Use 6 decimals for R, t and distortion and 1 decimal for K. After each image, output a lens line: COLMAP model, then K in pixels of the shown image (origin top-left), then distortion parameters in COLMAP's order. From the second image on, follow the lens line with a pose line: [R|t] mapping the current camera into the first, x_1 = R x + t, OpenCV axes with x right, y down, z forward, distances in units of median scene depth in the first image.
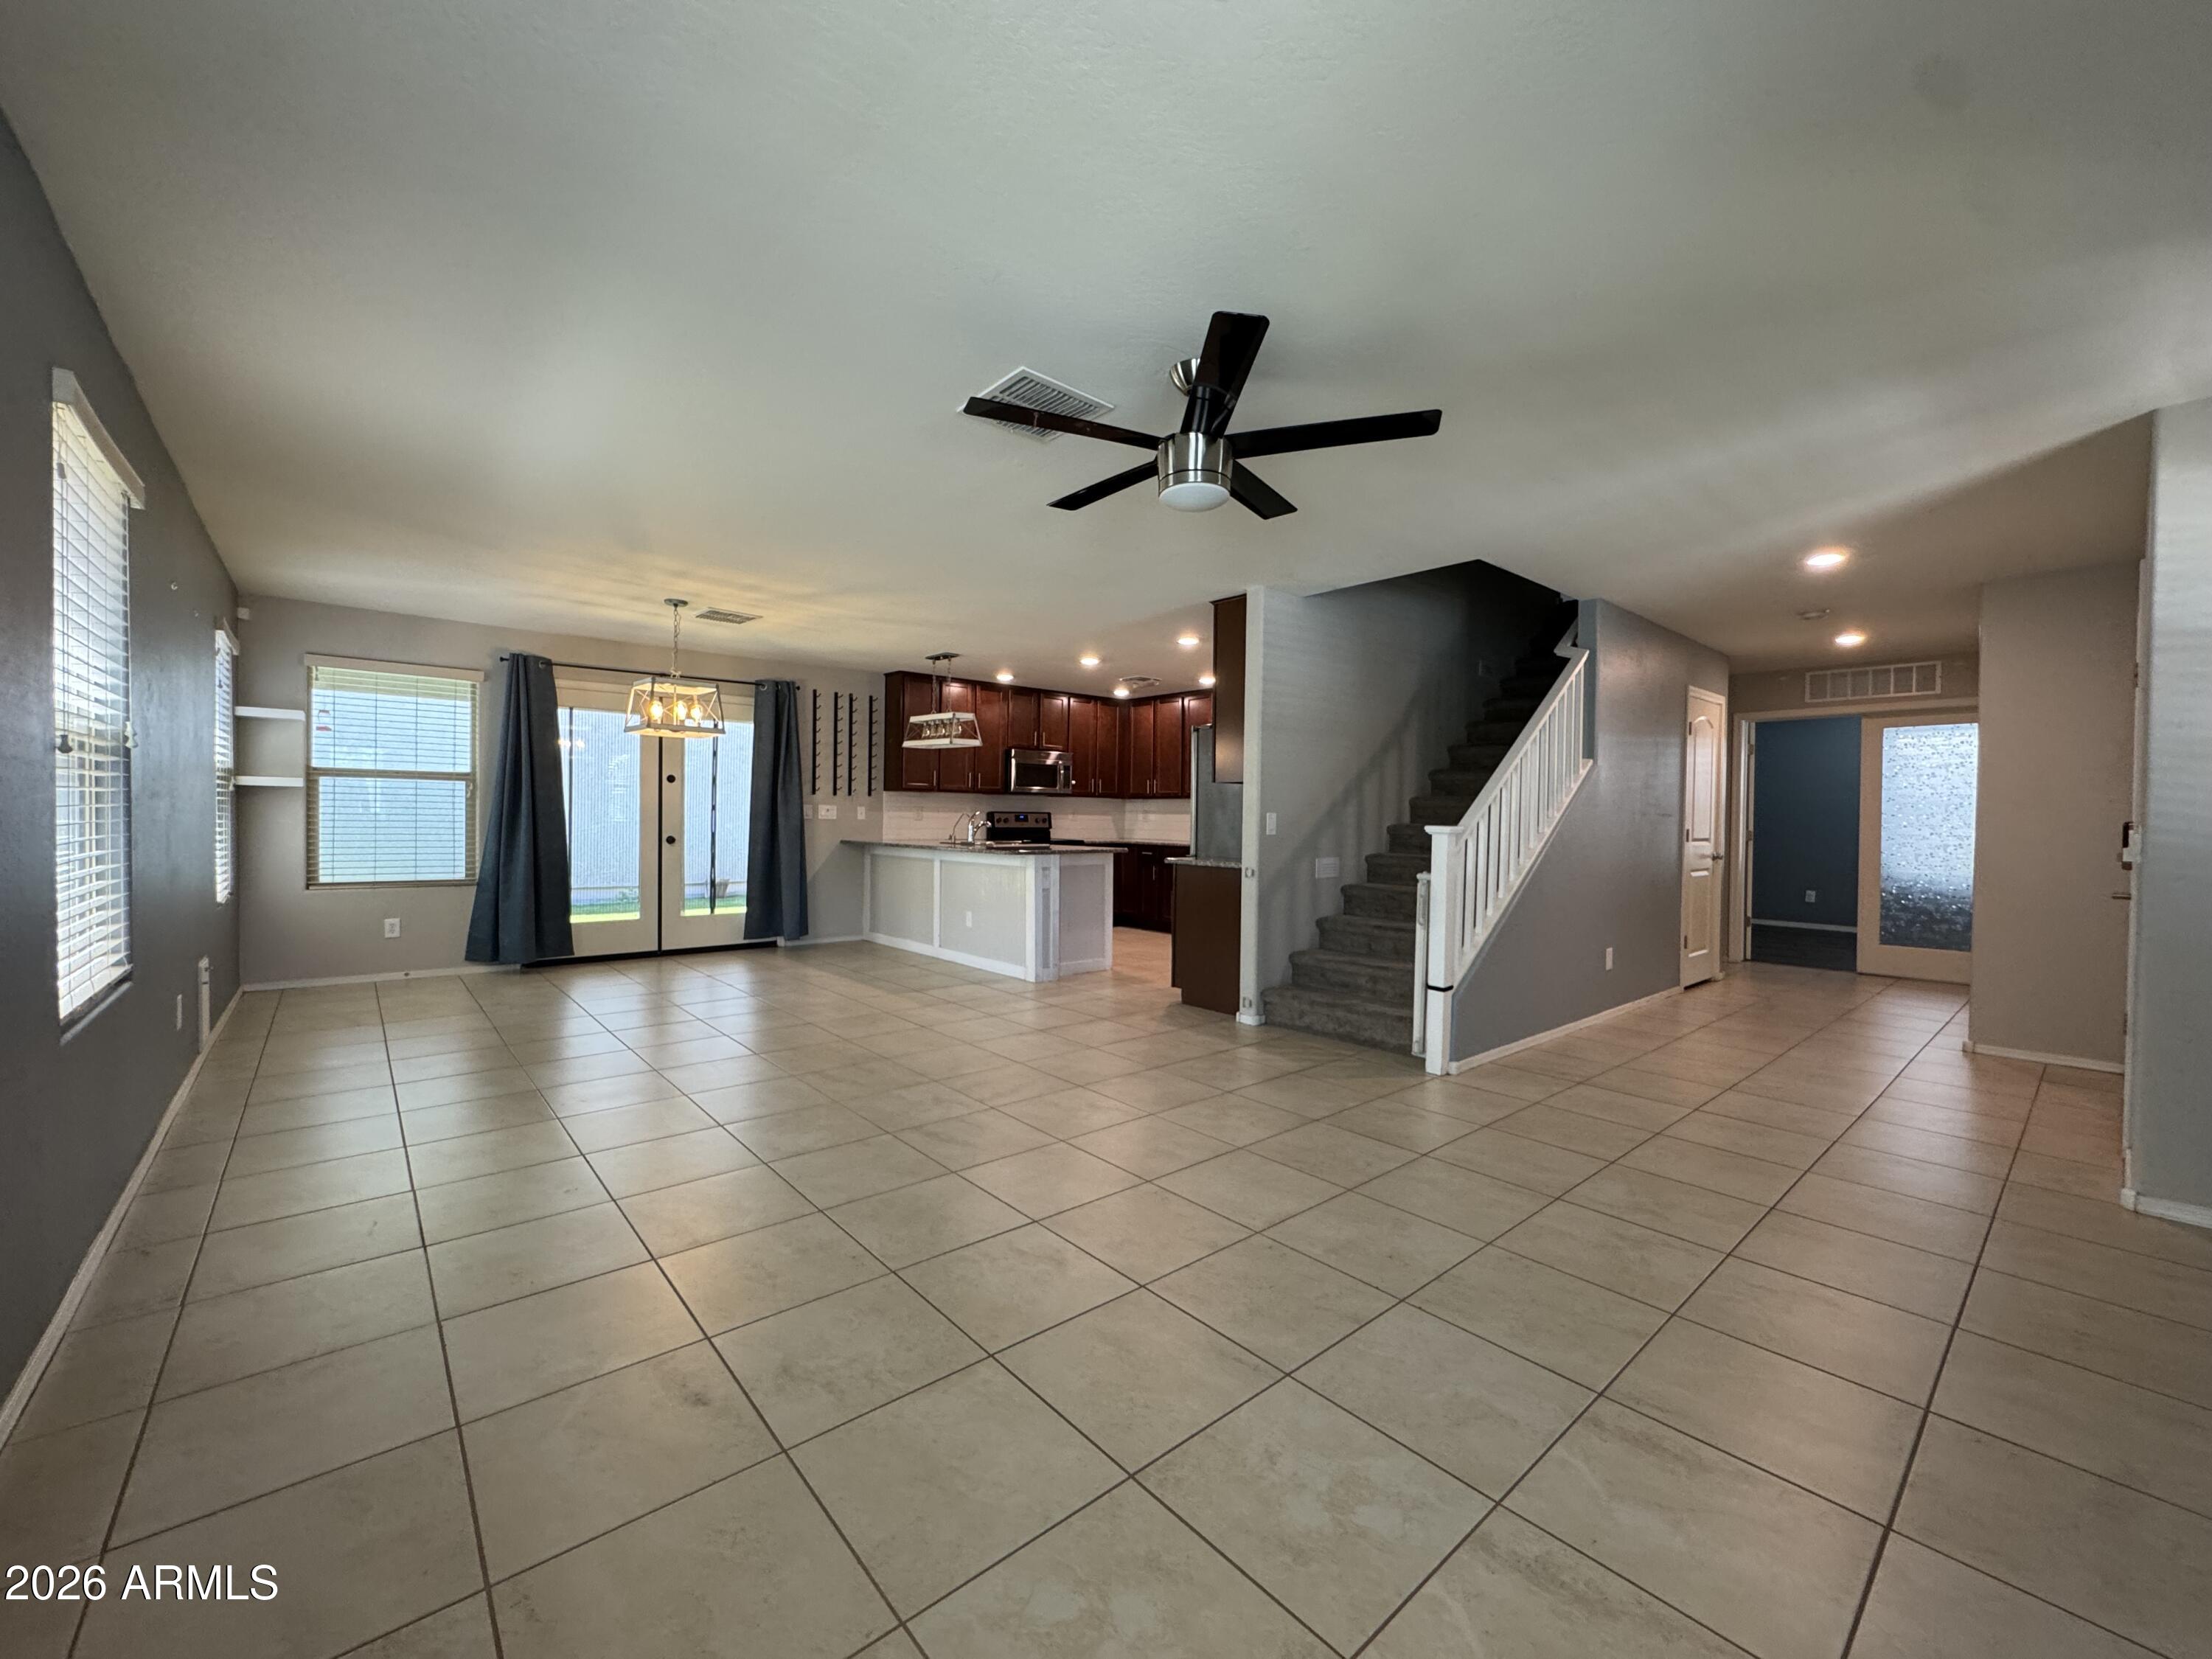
lens RADIAL K [[884.3, 0, 1099.4], [0, 884.3, 831.8], [0, 0, 1]] dist [-0.003875, -0.000405]
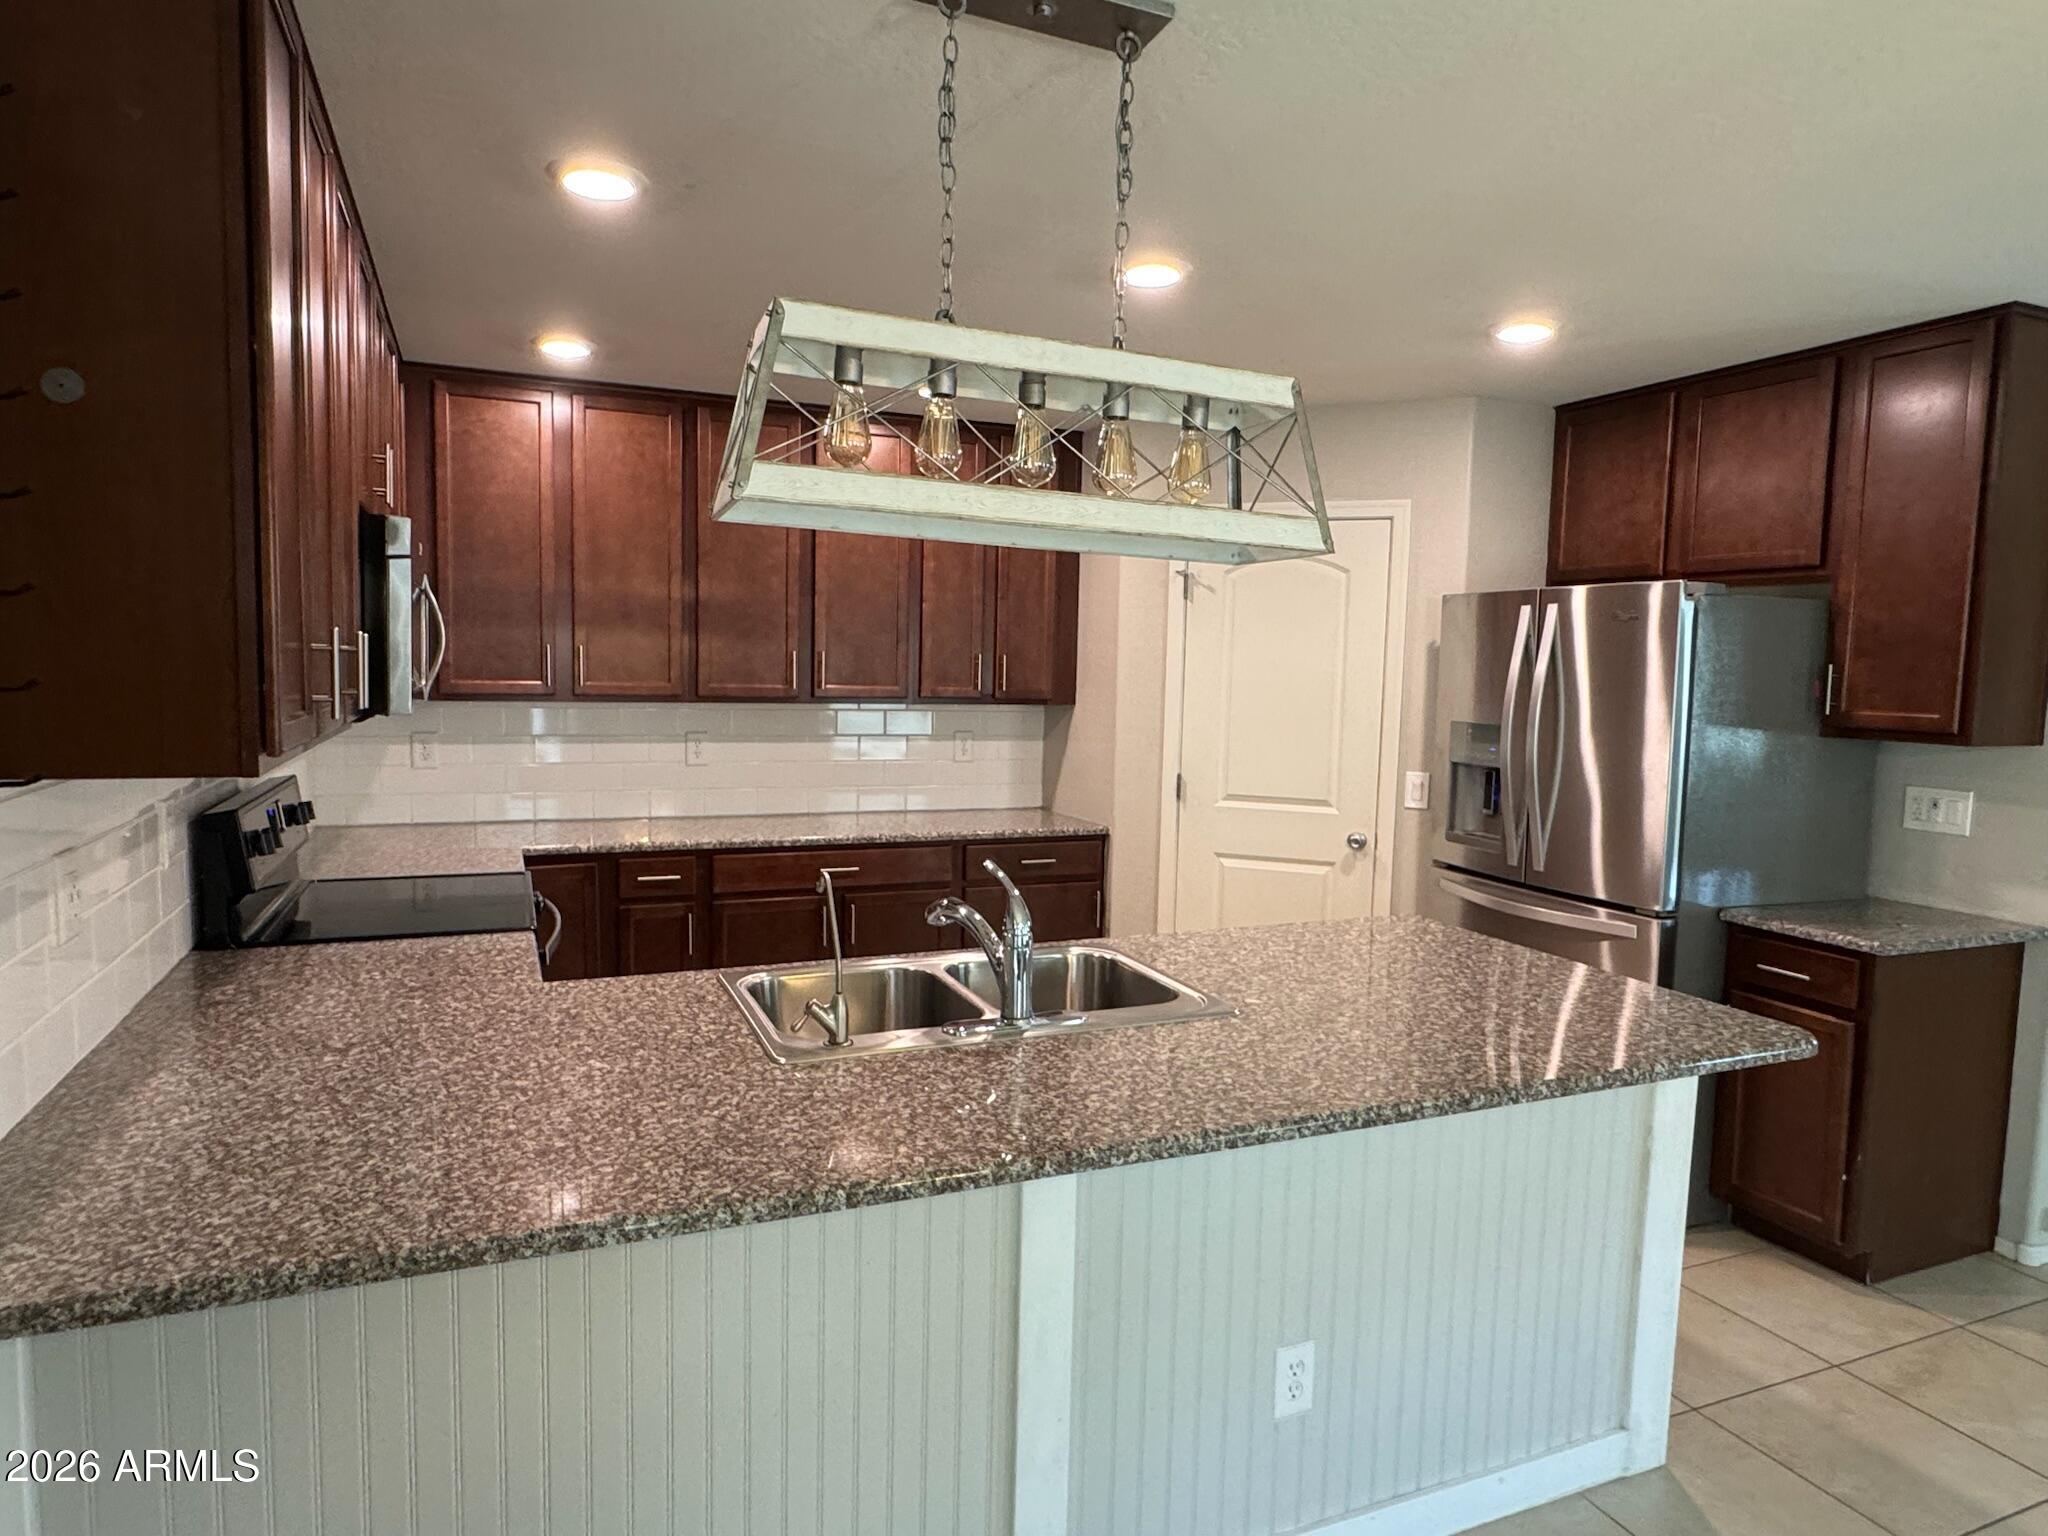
lens RADIAL K [[1225.0, 0, 1009.2], [0, 1225.0, 771.0], [0, 0, 1]] dist [-0.006111, 0.001312]
pose [[0.306698, -0.091321, 0.947416, -0.343500], [-0.000136, 0.995382, 0.095989, -0.060716], [-0.951807, -0.029569, 0.305270, 0.769560]]
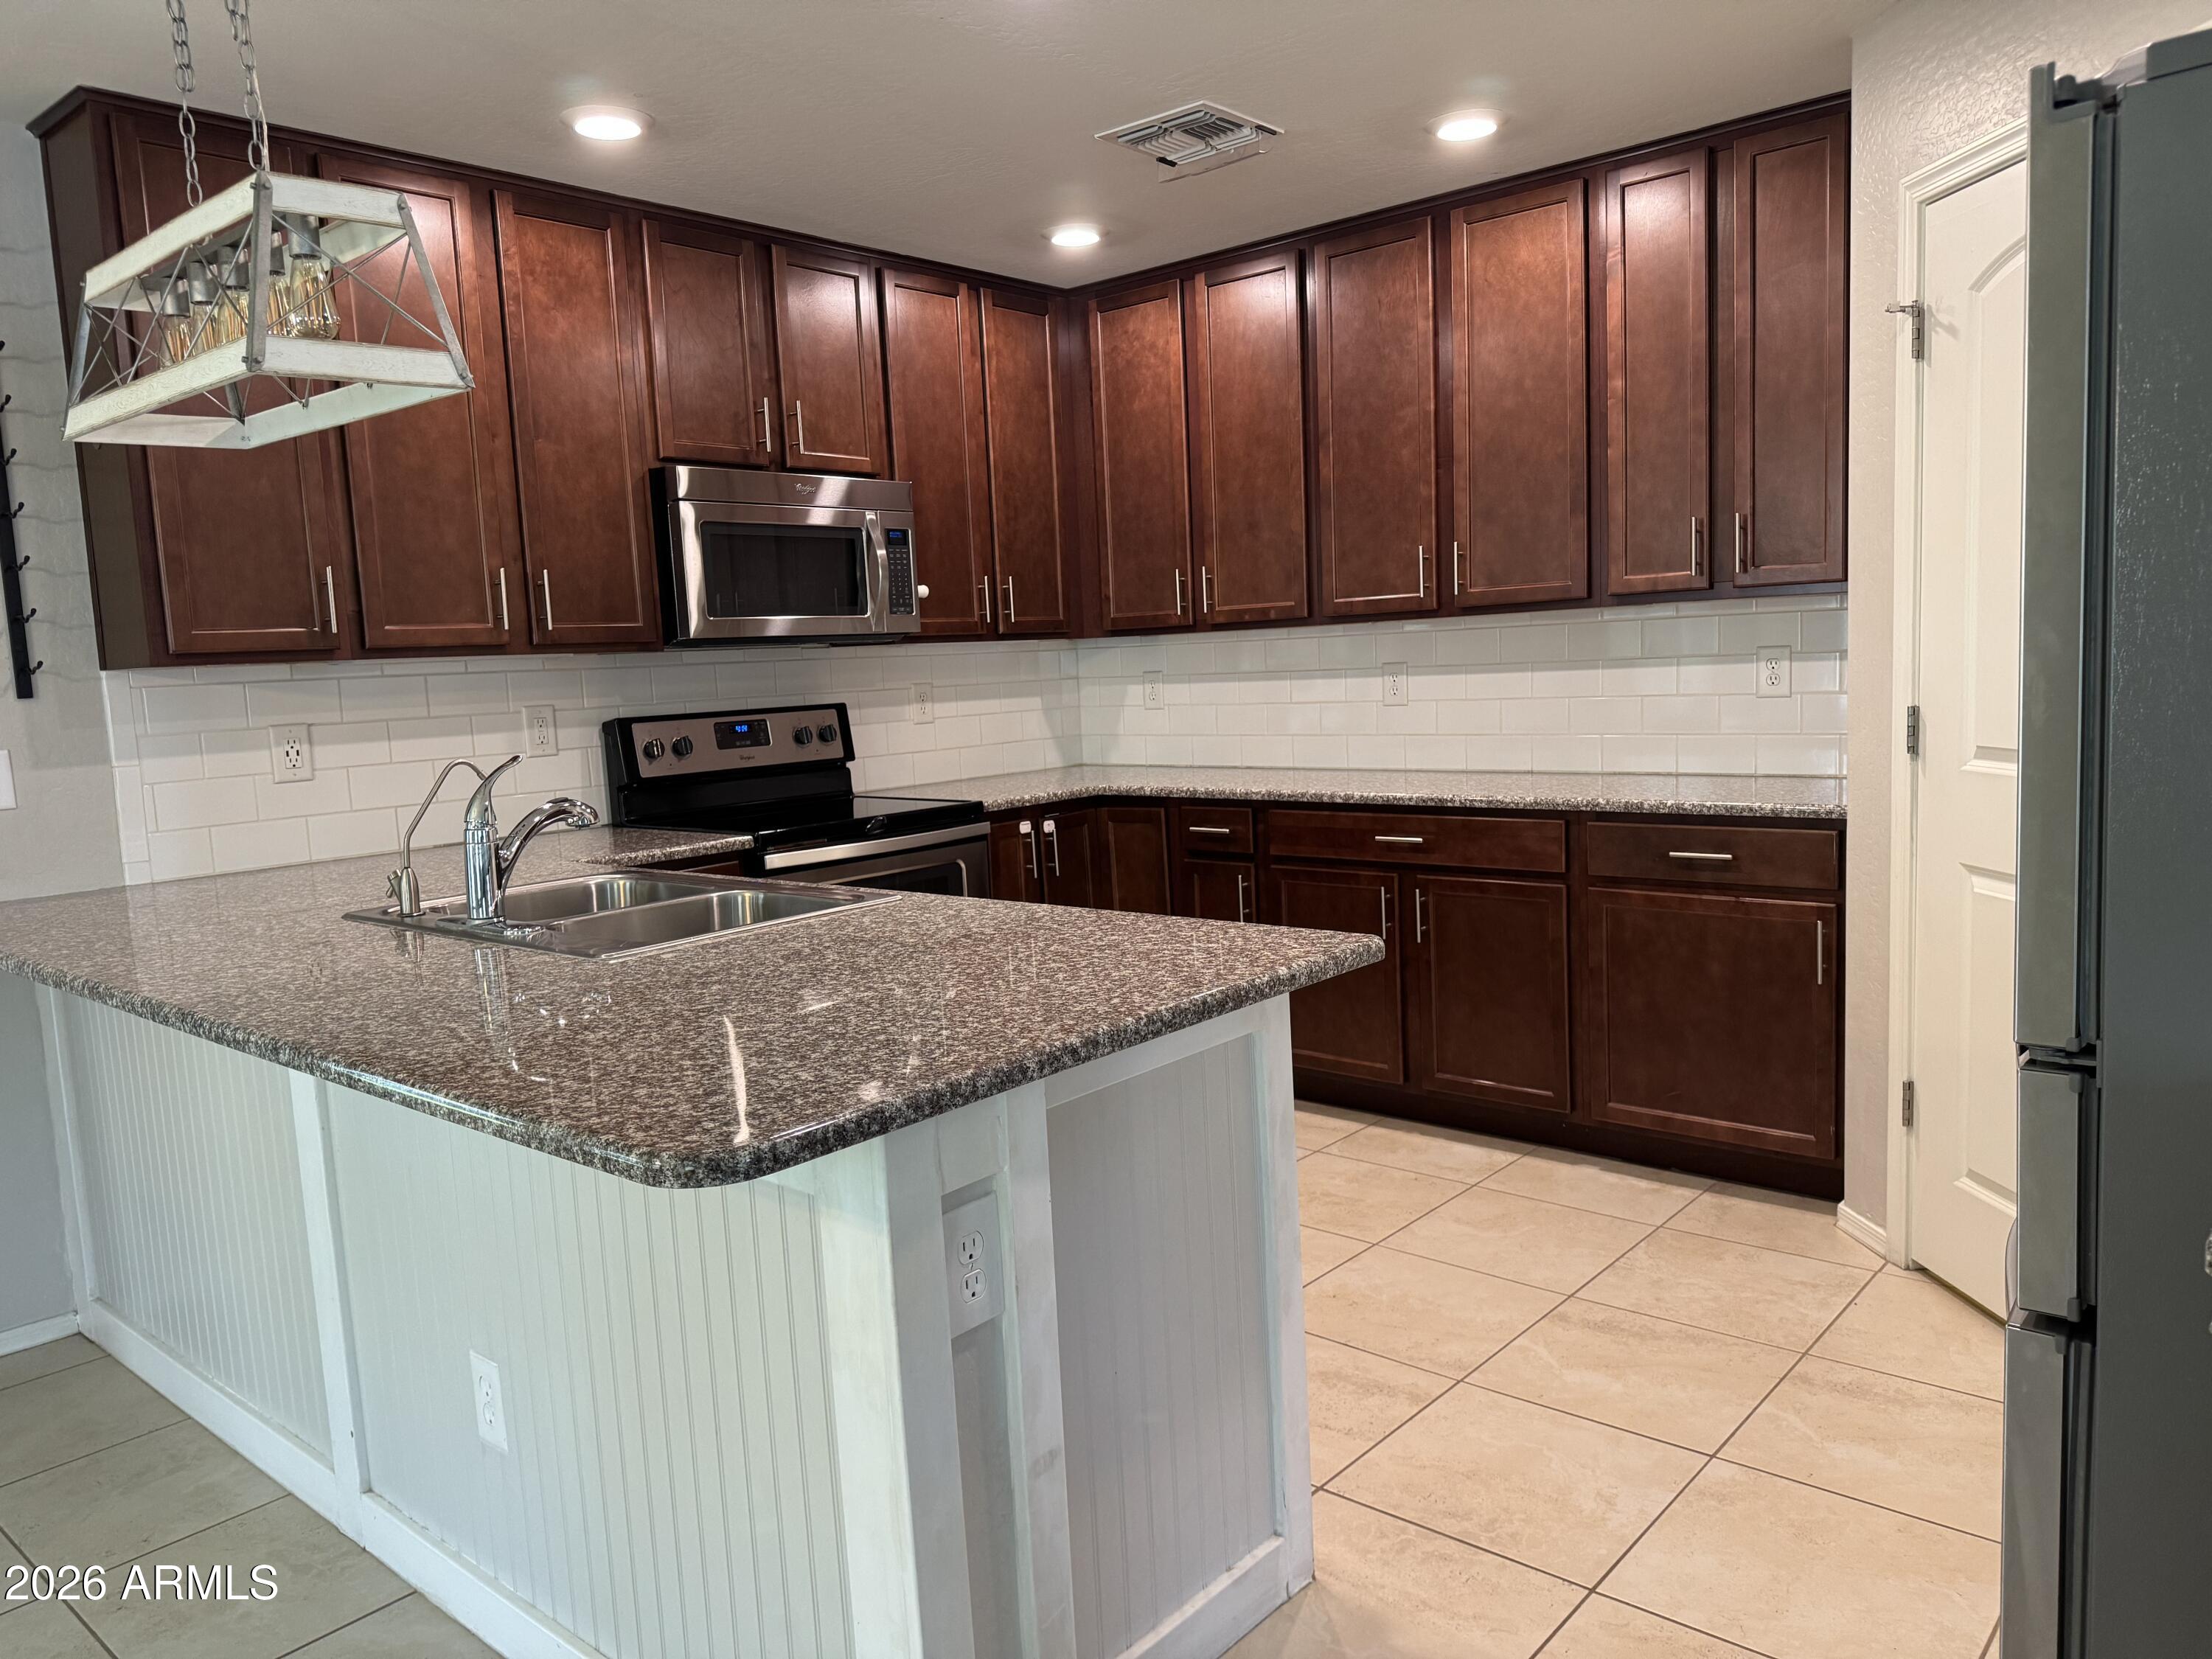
lens RADIAL K [[1549.7, 0, 1111.6], [0, 1549.7, 840.3], [0, 0, 1]] dist [0.038297, -0.045996]
pose [[0.986980, -0.078162, 0.140574, -0.048166], [0.063711, 0.992479, 0.104525, -0.026924], [-0.147687, -0.094208, 0.984537, 0.542893]]
